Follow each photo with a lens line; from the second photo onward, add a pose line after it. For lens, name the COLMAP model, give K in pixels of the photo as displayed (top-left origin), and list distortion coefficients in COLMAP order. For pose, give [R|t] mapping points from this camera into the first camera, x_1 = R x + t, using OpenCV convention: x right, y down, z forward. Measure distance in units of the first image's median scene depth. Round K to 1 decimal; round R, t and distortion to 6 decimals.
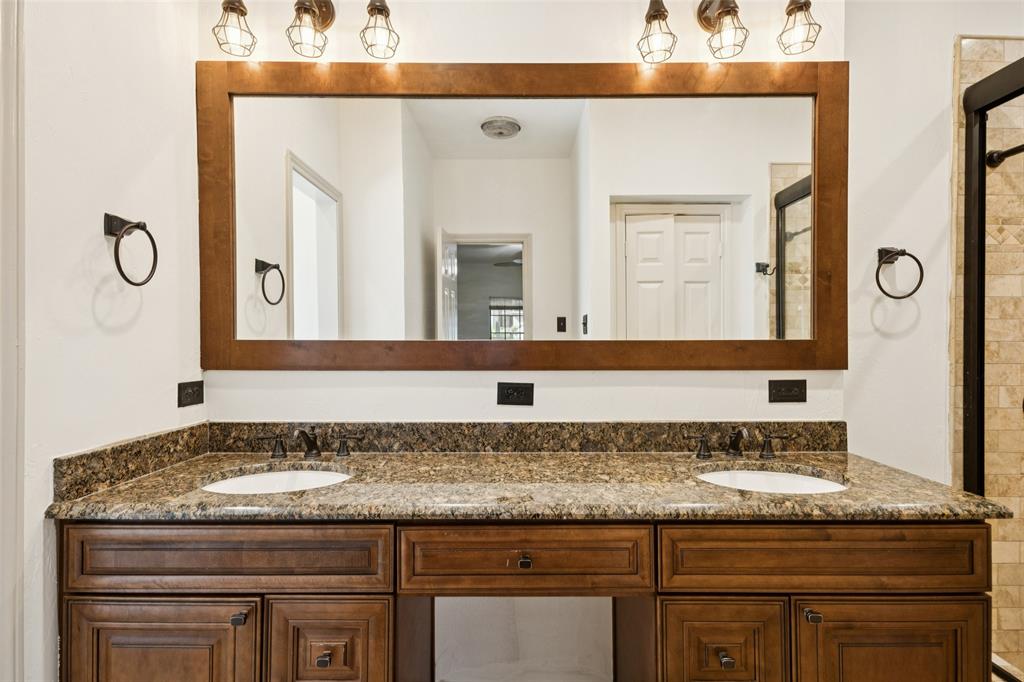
lens RADIAL K [[535.0, 0, 510.3], [0, 535.0, 340.1], [0, 0, 1]] dist [0.012343, 0.000892]
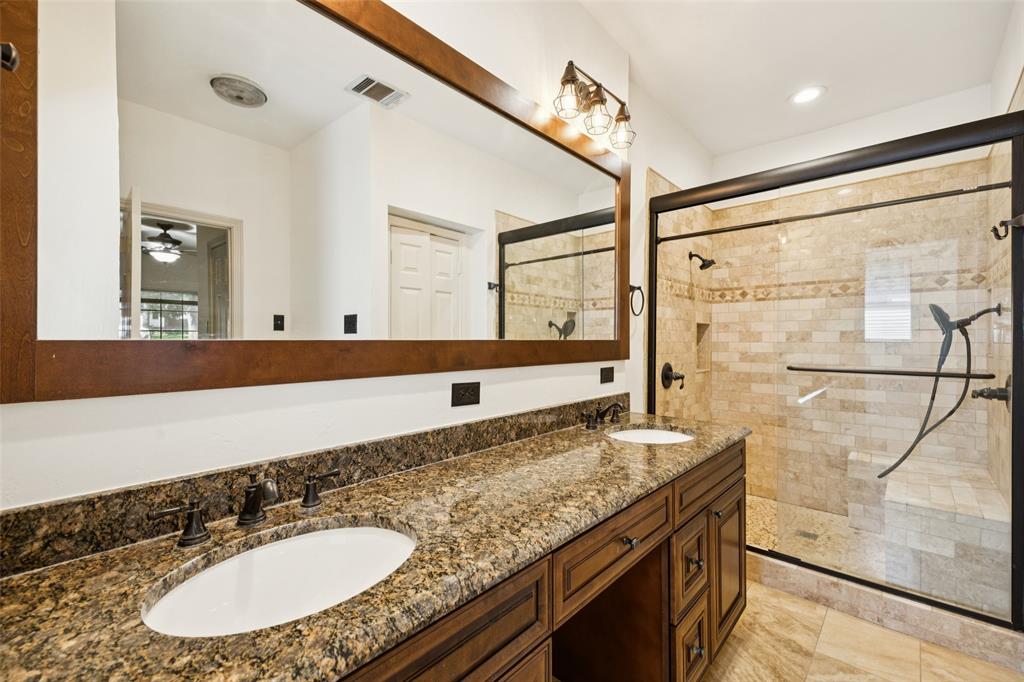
lens RADIAL K [[441.0, 0, 513.7], [0, 441.0, 339.0], [0, 0, 1]] dist [0.021063, -0.001272]
pose [[0.640265, 0.003025, 0.768148, -0.567238], [-0.002670, 0.999995, -0.001712, -0.000944], [-0.768149, -0.000955, 0.640270, 0.409407]]
